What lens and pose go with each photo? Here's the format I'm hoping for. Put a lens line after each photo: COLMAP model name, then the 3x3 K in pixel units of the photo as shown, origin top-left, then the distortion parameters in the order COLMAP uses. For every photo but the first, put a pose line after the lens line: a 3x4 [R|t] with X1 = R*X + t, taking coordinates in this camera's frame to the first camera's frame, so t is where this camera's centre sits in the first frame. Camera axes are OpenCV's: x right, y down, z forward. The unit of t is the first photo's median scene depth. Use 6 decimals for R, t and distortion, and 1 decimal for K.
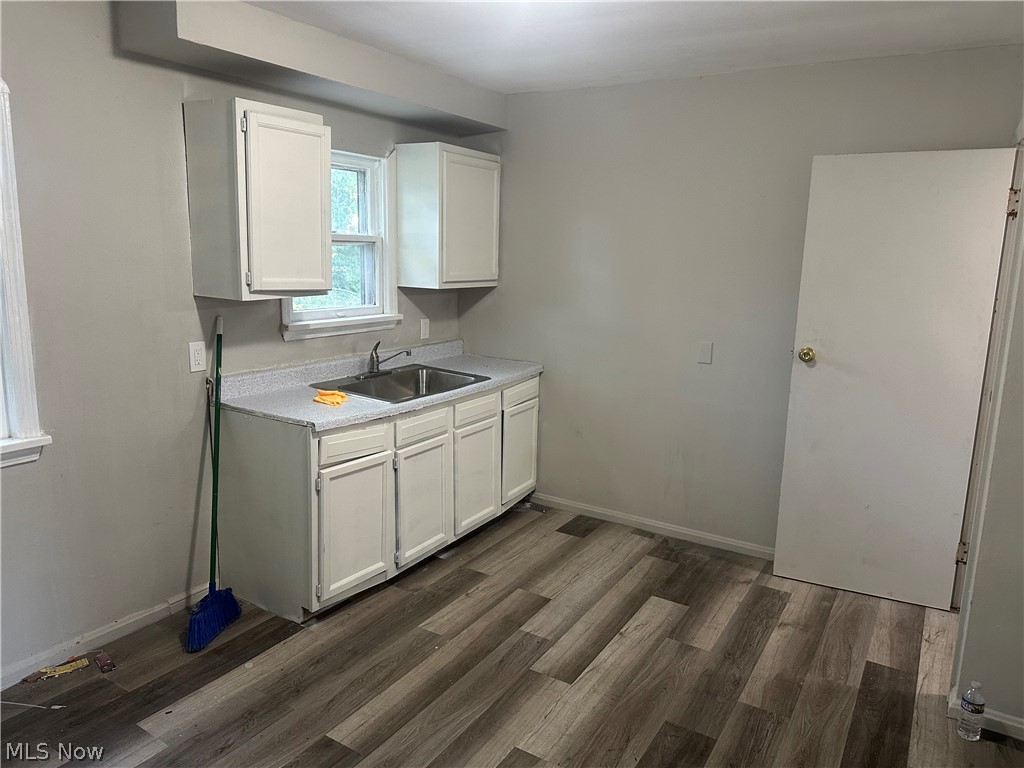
lens RADIAL K [[708.5, 0, 512.0], [0, 708.5, 377.8], [0, 0, 1]] dist [0.007674, -0.007472]
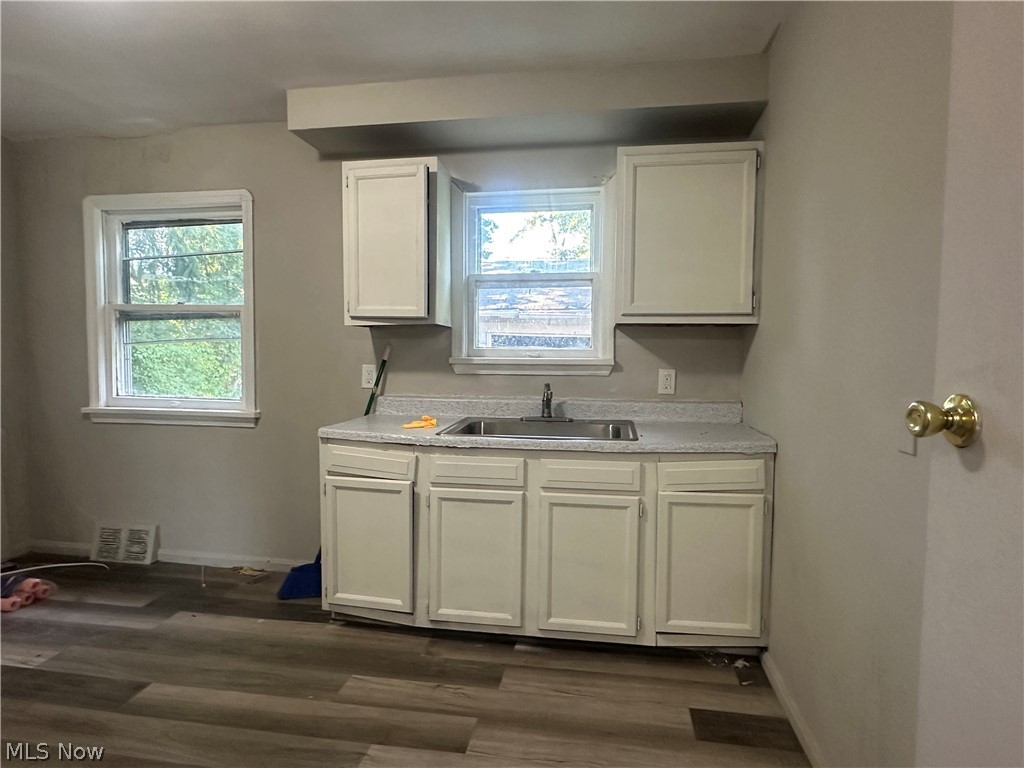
lens RADIAL K [[601.3, 0, 510.4], [0, 601.3, 393.3], [0, 0, 1]] dist [0.003836, 0.000974]
pose [[0.366909, 0.031322, -0.929730, 0.578325], [-0.163806, 0.985992, -0.031427, -0.007337], [0.915721, 0.163826, 0.366899, 0.772331]]
